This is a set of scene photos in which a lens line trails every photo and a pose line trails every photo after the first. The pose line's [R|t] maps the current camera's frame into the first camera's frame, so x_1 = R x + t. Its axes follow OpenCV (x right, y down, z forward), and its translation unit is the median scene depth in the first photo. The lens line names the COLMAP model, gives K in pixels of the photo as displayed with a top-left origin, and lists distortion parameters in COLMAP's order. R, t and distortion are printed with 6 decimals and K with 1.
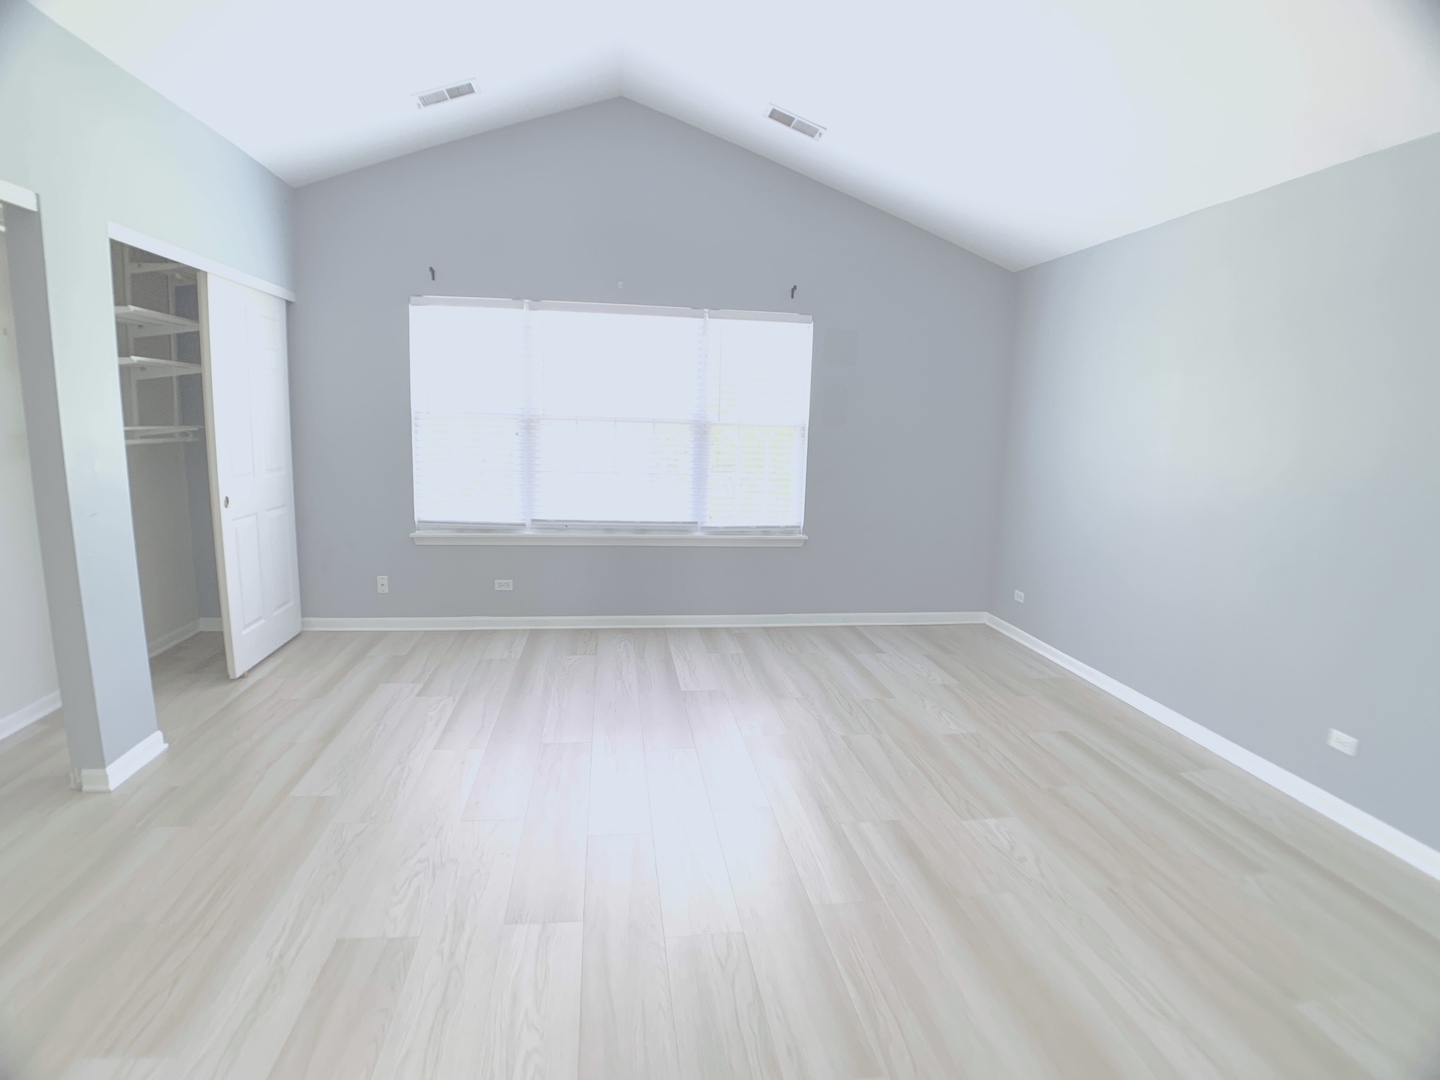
lens RADIAL K [[758.8, 0, 723.6], [0, 758.8, 543.3], [0, 0, 1]] dist [-0.074278, 0.000882]
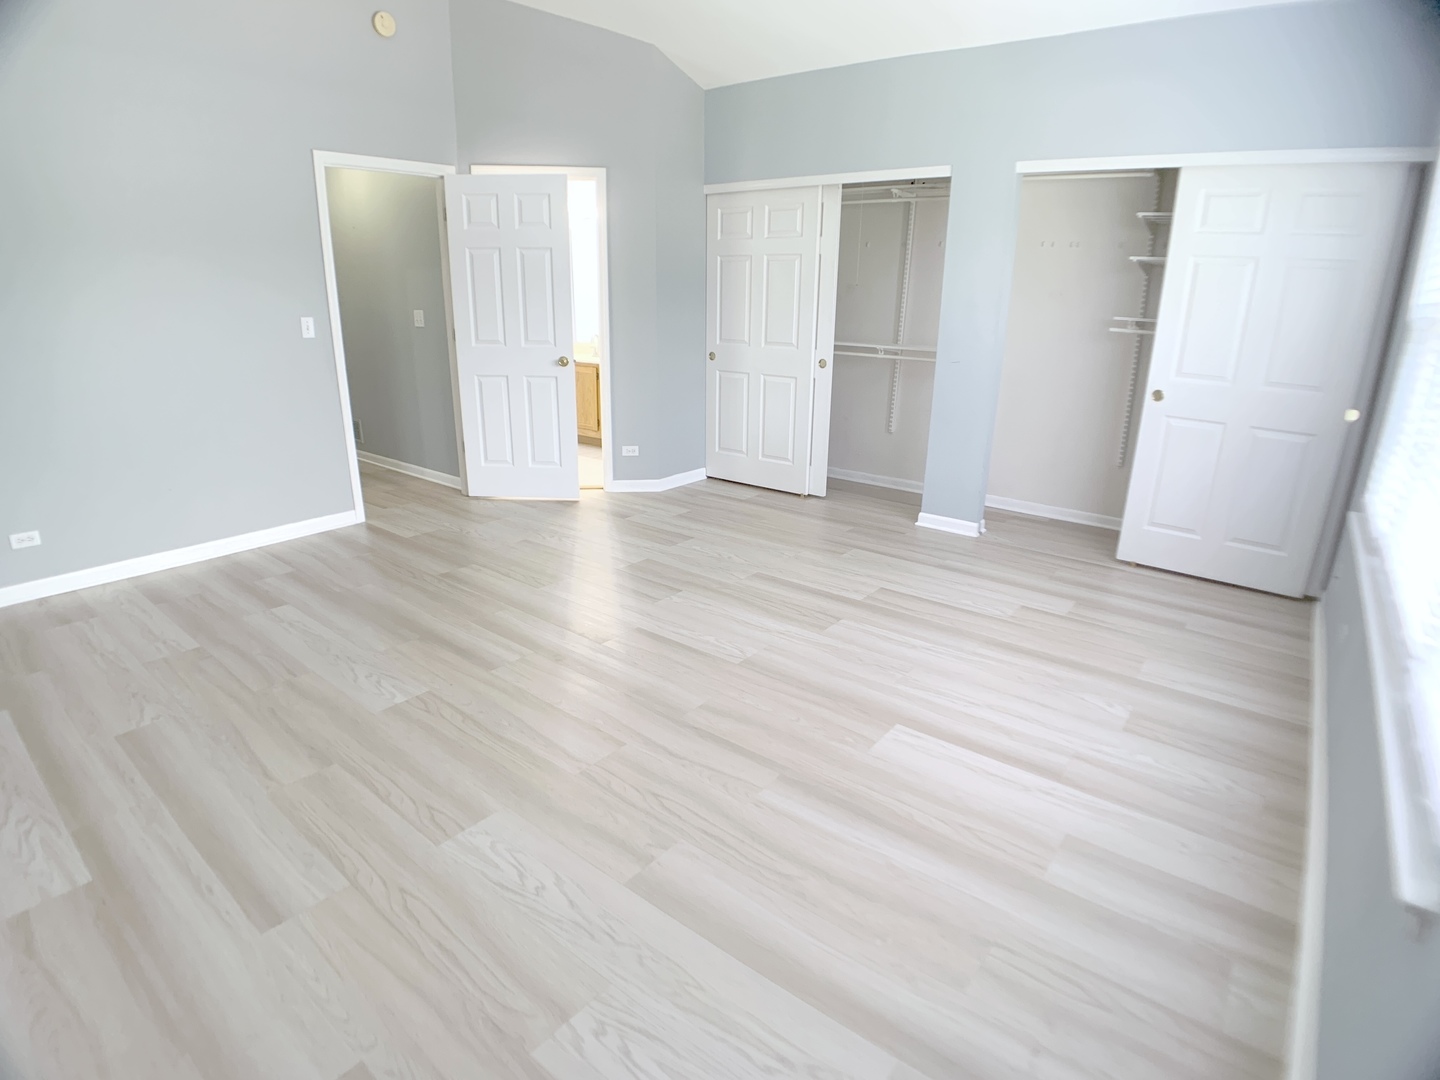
lens RADIAL K [[758.8, 0, 725.9], [0, 758.8, 542.1], [0, 0, 1]] dist [-0.074278, 0.000882]
pose [[-0.726104, 0.175195, -0.664891, 0.381039], [-0.151977, 0.902185, 0.403690, -0.155033], [0.670579, 0.394169, -0.628454, 1.045201]]
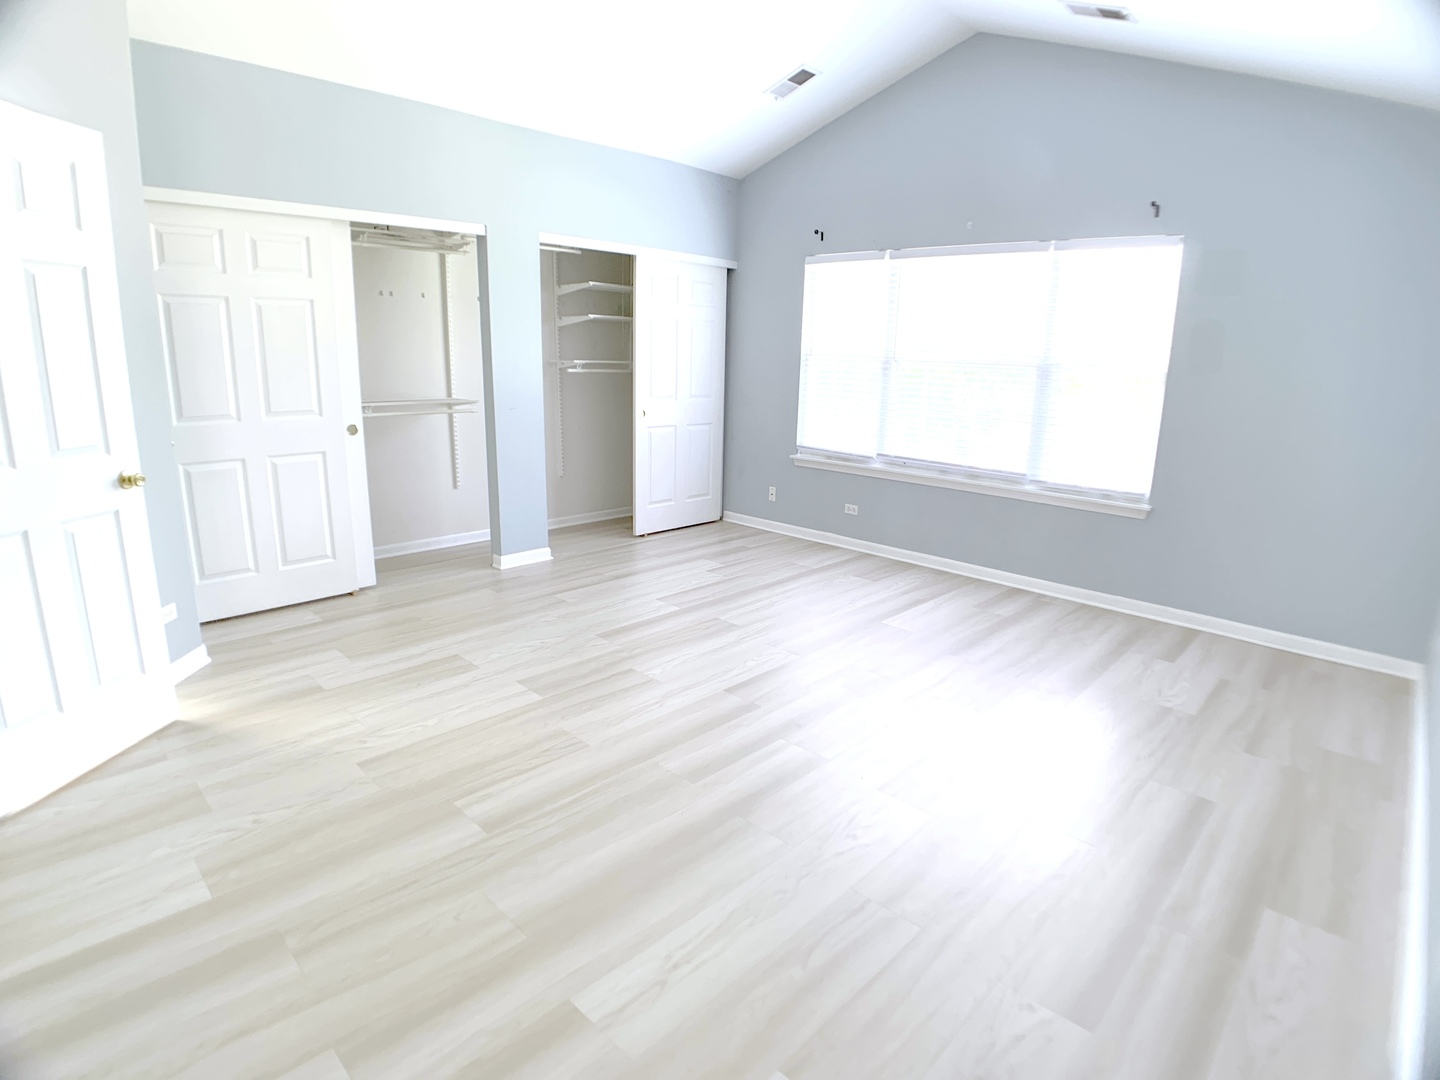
lens RADIAL K [[758.8, 0, 735.9], [0, 758.8, 534.0], [0, 0, 1]] dist [-0.074278, 0.000882]
pose [[0.618439, 0.168286, -0.767602, 0.498005], [-0.136888, 0.984937, 0.105646, -0.004705], [0.773819, 0.039740, 0.632159, 0.160216]]
